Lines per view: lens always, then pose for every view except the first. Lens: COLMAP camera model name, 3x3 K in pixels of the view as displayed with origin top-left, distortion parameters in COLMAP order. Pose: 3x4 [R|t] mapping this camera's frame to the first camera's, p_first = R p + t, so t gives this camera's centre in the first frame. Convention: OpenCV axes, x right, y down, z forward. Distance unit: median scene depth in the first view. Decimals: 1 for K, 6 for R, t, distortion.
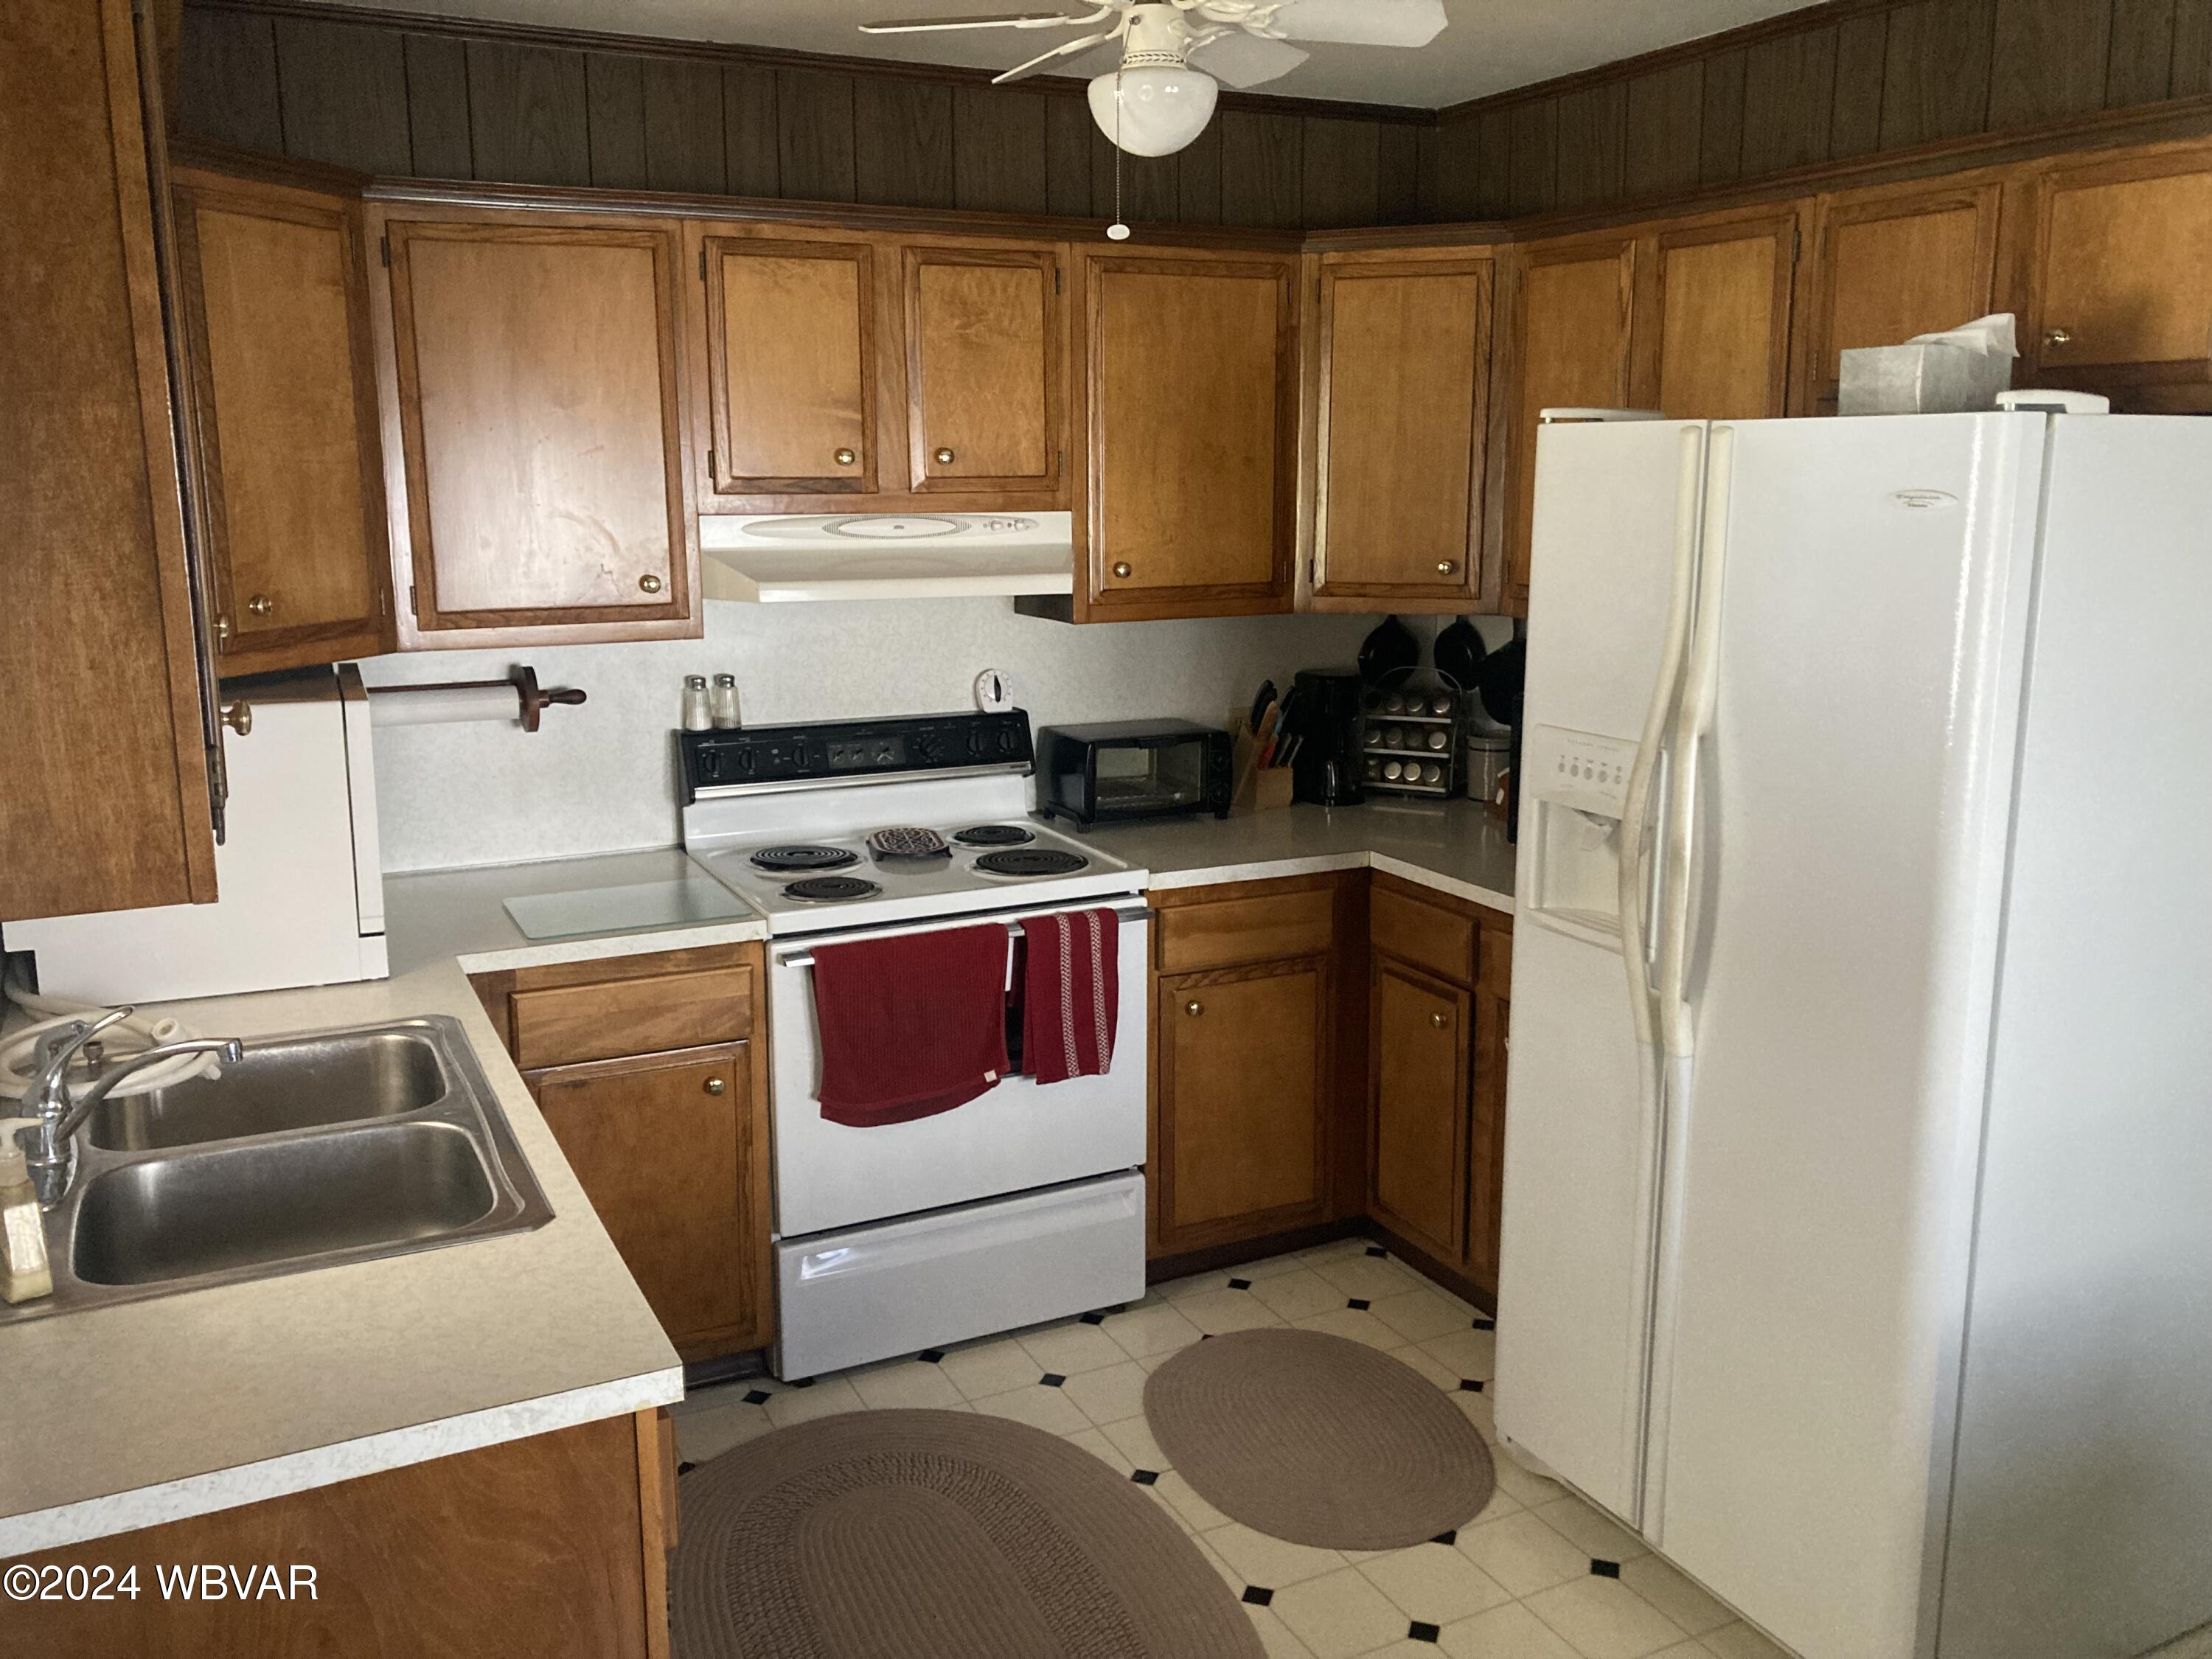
lens RADIAL K [[1812.0, 0, 1097.4], [0, 1812.0, 815.0], [0, 0, 1]] dist [0.024597, -0.024133]
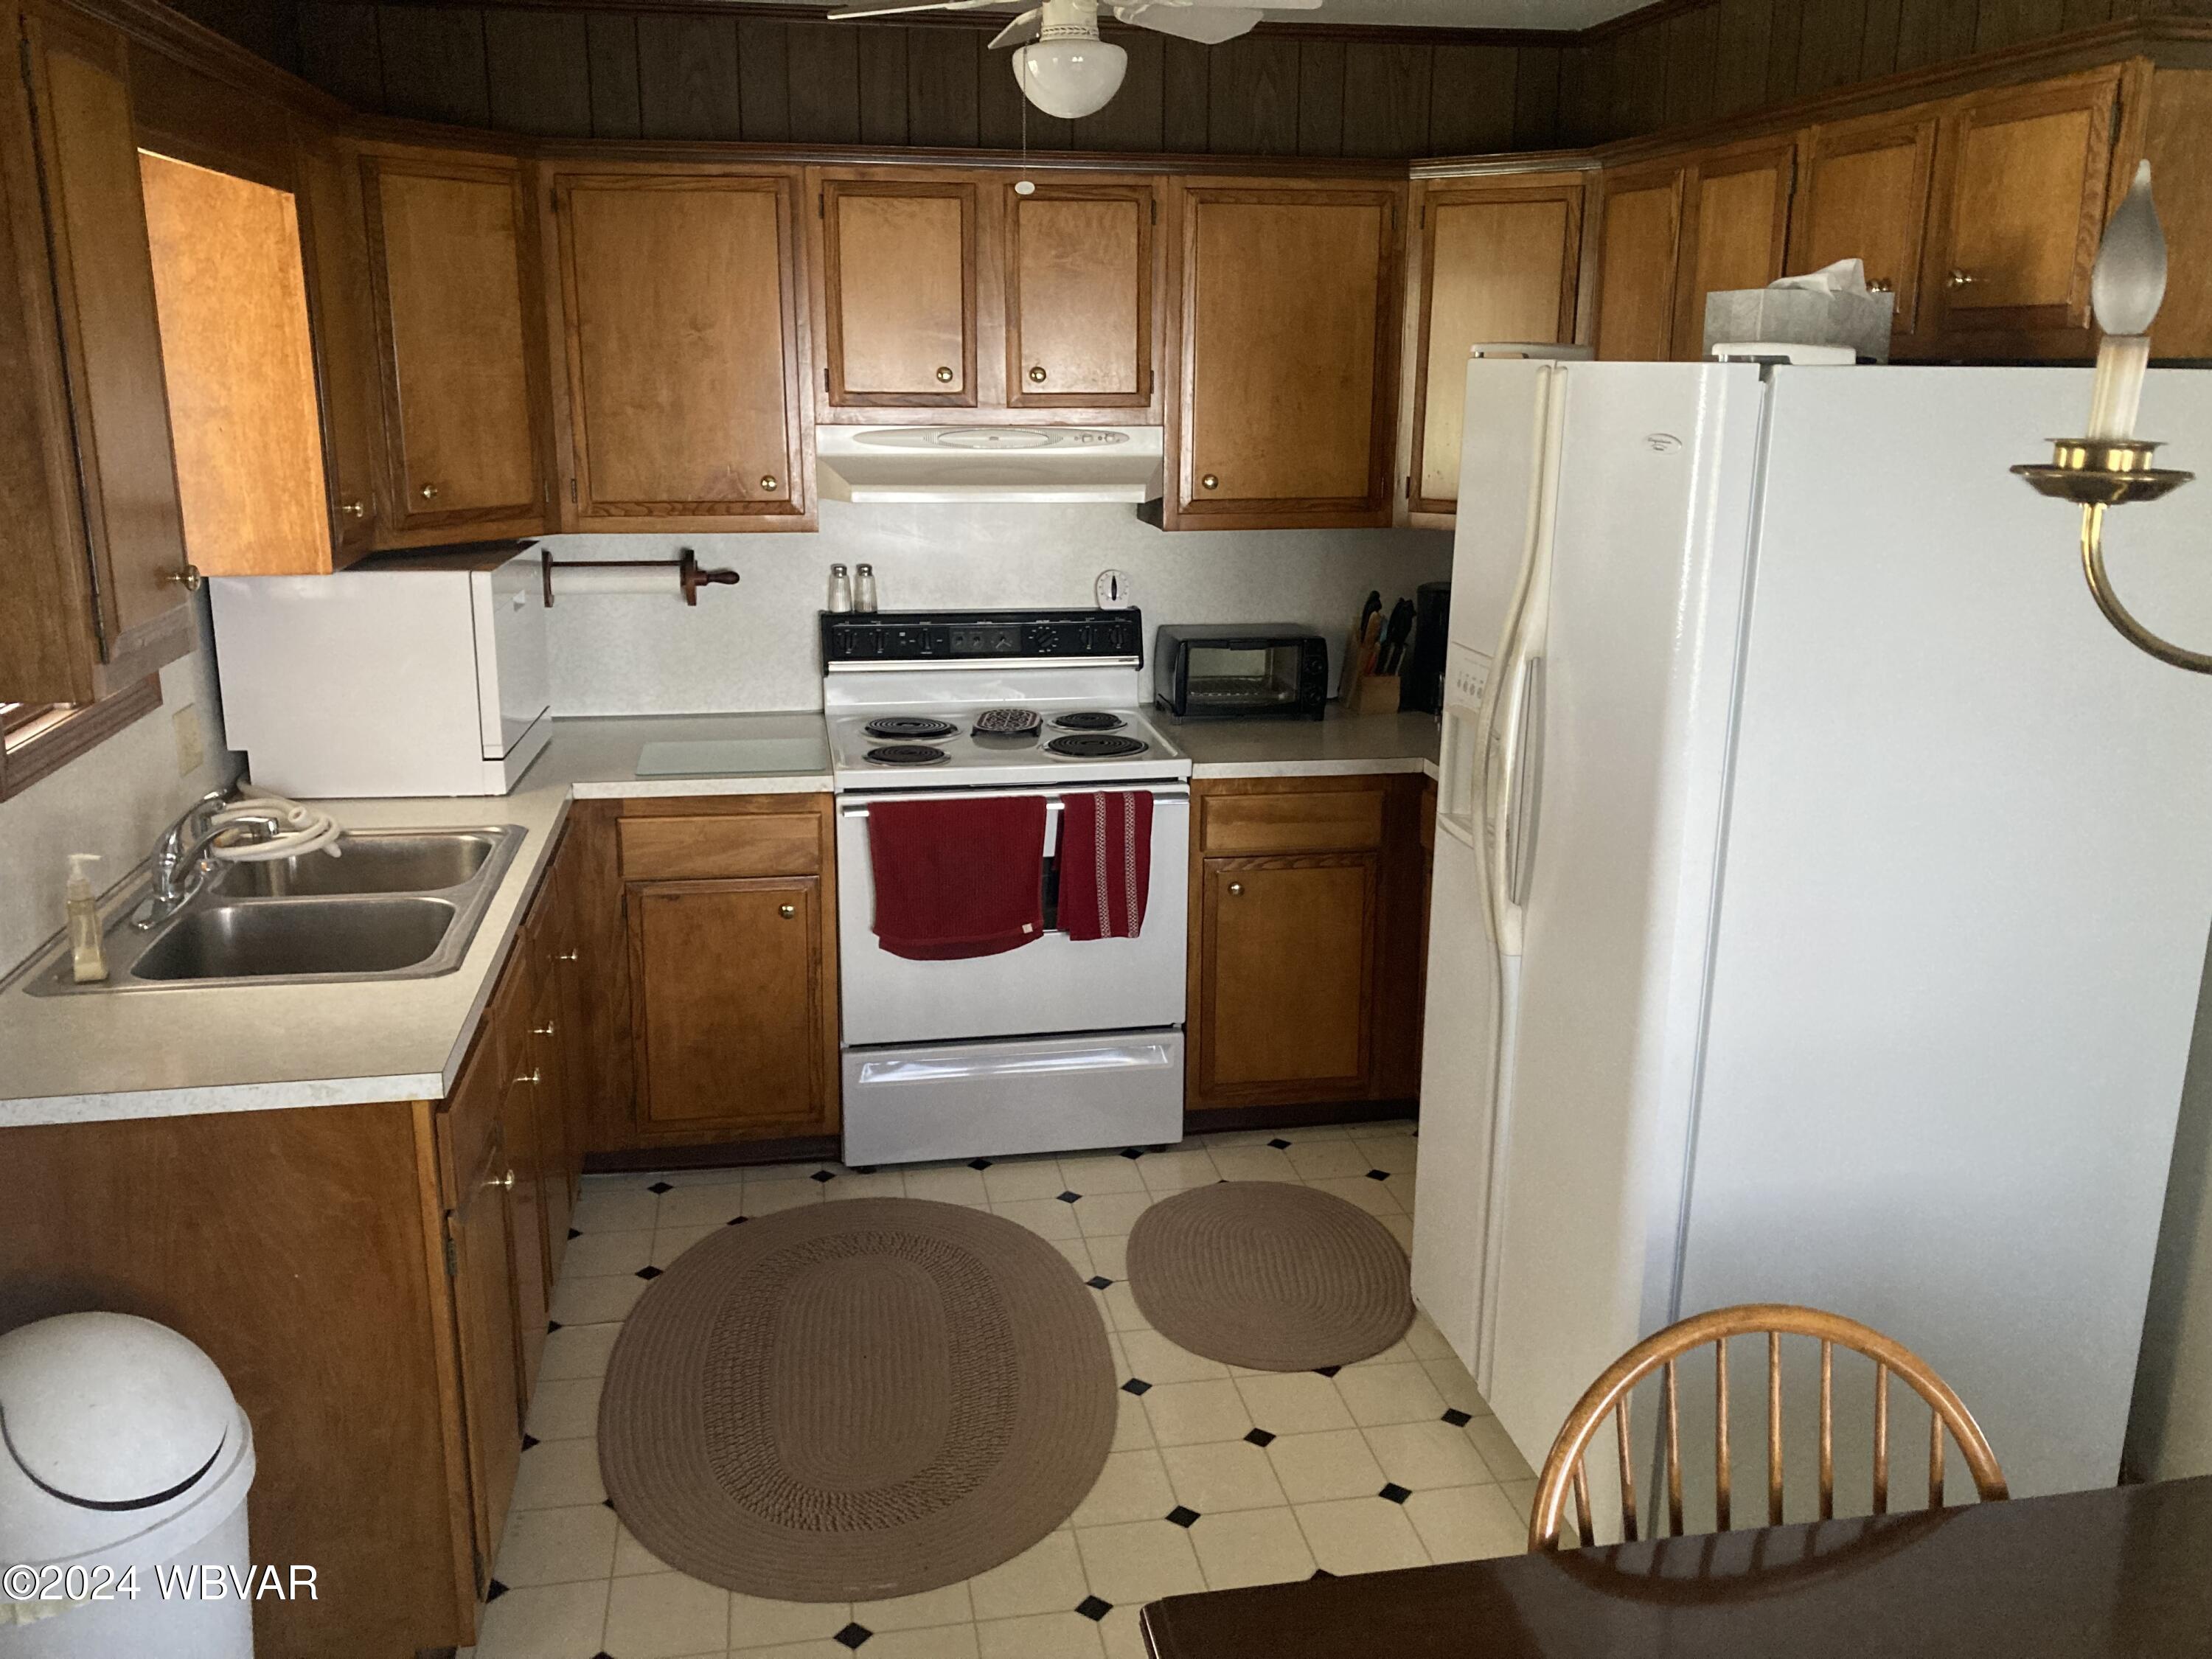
lens RADIAL K [[1812.0, 0, 1118.5], [0, 1812.0, 831.8], [0, 0, 1]] dist [0.024597, -0.024133]
pose [[0.959306, 0.082709, -0.269985, 0.309391], [-0.064873, 0.995120, 0.074346, -0.004926], [0.274817, -0.053805, 0.959990, -0.077968]]
